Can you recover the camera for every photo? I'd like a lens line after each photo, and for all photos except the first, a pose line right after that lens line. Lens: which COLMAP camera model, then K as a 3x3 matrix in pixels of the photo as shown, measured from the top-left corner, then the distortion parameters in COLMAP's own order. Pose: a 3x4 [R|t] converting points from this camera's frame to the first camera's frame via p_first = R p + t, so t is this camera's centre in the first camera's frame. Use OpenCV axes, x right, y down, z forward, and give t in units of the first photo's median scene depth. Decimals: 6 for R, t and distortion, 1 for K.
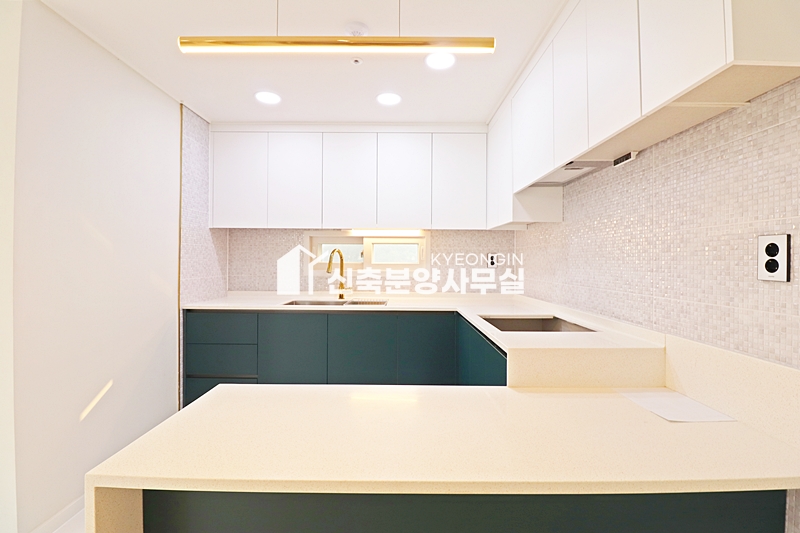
lens RADIAL K [[369.4, 0, 399.8], [0, 369.4, 262.0], [0, 0, 1]] dist [-0.008234, -0.007148]
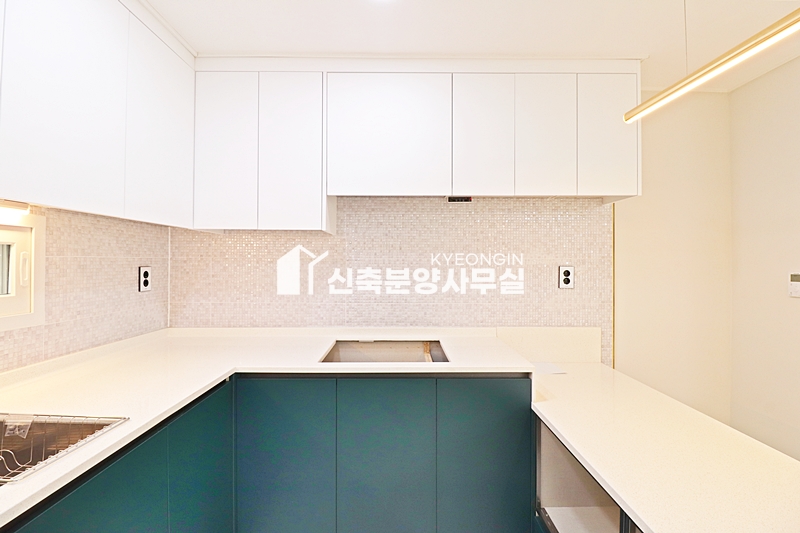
lens RADIAL K [[369.4, 0, 403.5], [0, 369.4, 260.9], [0, 0, 1]] dist [-0.008234, -0.007148]
pose [[-0.002438, -0.001403, 0.999996, -0.479310], [-0.000529, 0.999999, 0.001401, -0.047457], [-0.999997, -0.000525, -0.002439, 0.847304]]
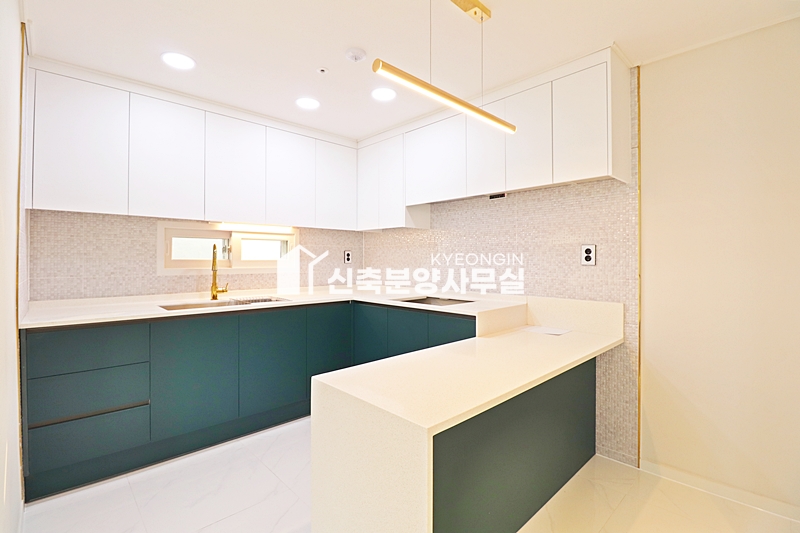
lens RADIAL K [[369.4, 0, 400.4], [0, 369.4, 261.7], [0, 0, 1]] dist [-0.008234, -0.007148]
pose [[0.724348, -0.007979, 0.689388, -0.623184], [0.003959, 0.999965, 0.007414, 0.003989], [-0.689423, -0.002641, 0.724354, 0.058250]]
